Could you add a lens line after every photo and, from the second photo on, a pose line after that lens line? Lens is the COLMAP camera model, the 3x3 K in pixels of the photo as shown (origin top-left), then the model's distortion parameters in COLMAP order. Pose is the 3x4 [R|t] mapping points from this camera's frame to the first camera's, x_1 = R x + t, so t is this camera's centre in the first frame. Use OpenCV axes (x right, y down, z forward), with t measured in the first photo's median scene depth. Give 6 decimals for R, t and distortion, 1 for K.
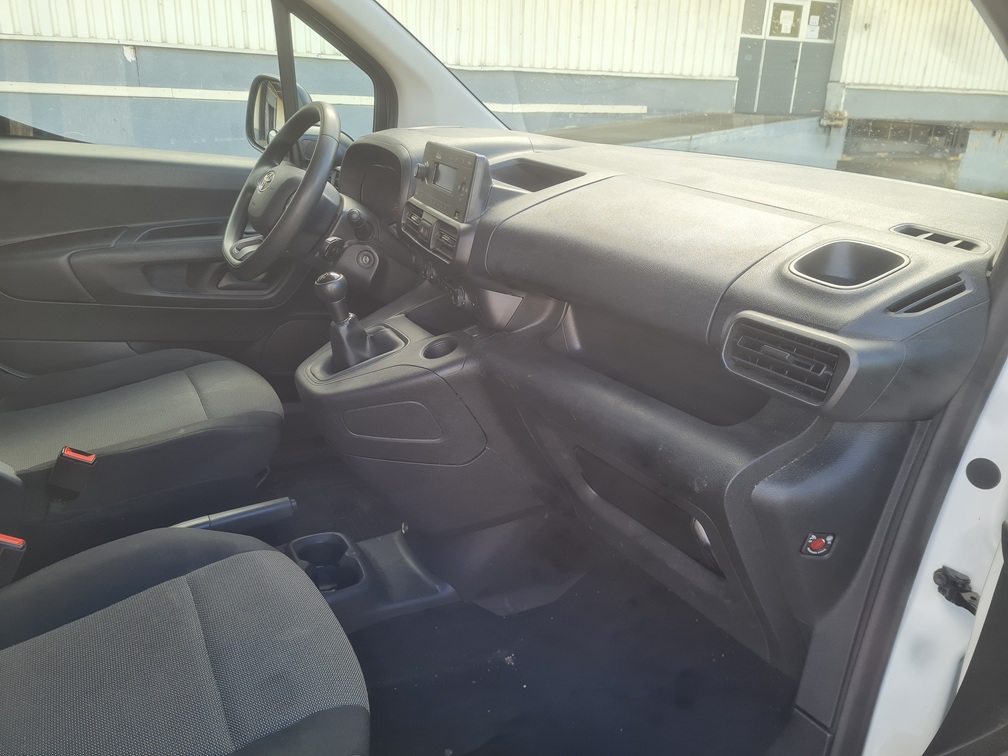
lens RADIAL K [[762.7, 0, 491.2], [0, 762.7, 371.9], [0, 0, 1]] dist [0.061297, -0.034757]
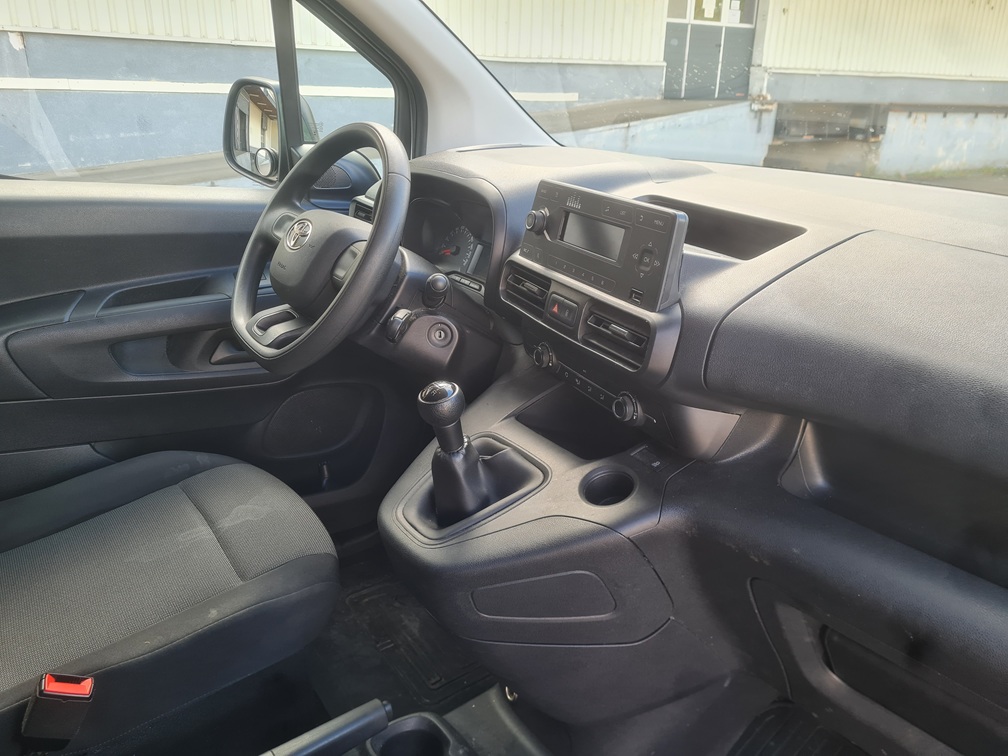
lens RADIAL K [[767.5, 0, 503.3], [0, 767.5, 372.1], [0, 0, 1]] dist [0.069619, -0.053102]
pose [[0.992989, -0.051875, 0.106219, -0.183224], [0.050281, 0.998579, 0.017631, -0.120362], [-0.106983, -0.012167, 0.994186, 0.253470]]
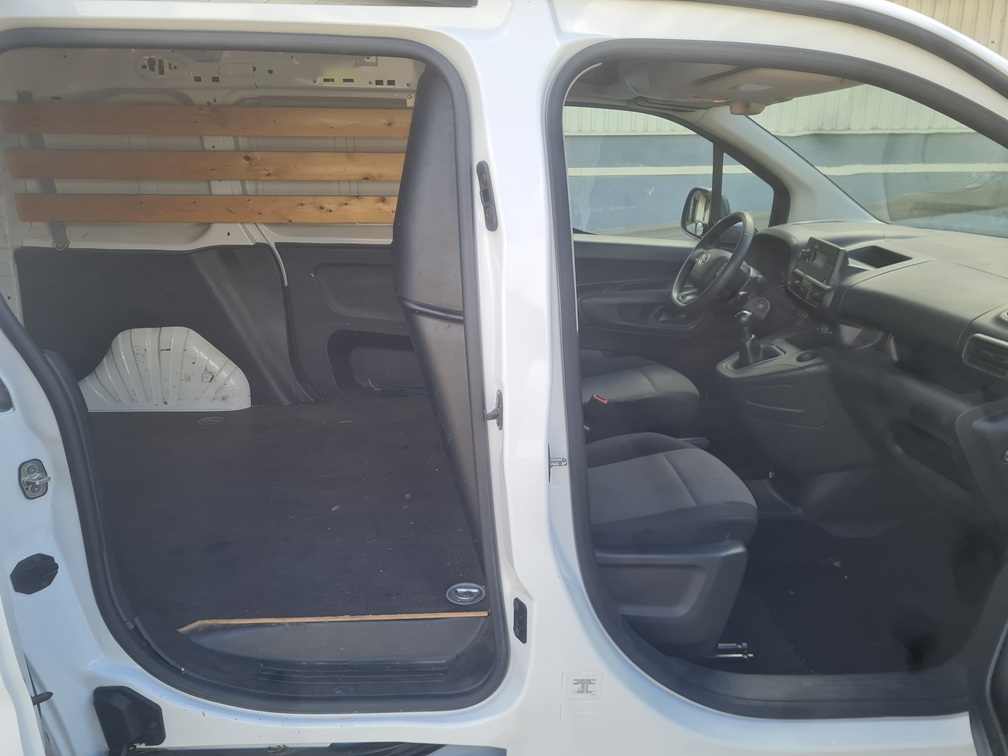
lens RADIAL K [[767.5, 0, 503.3], [0, 767.5, 372.1], [0, 0, 1]] dist [0.069619, -0.053102]
pose [[0.903243, 0.079206, -0.421756, 0.043350], [-0.109862, 0.992746, -0.048845, 0.130534], [0.414828, 0.090454, 0.905393, -0.688736]]
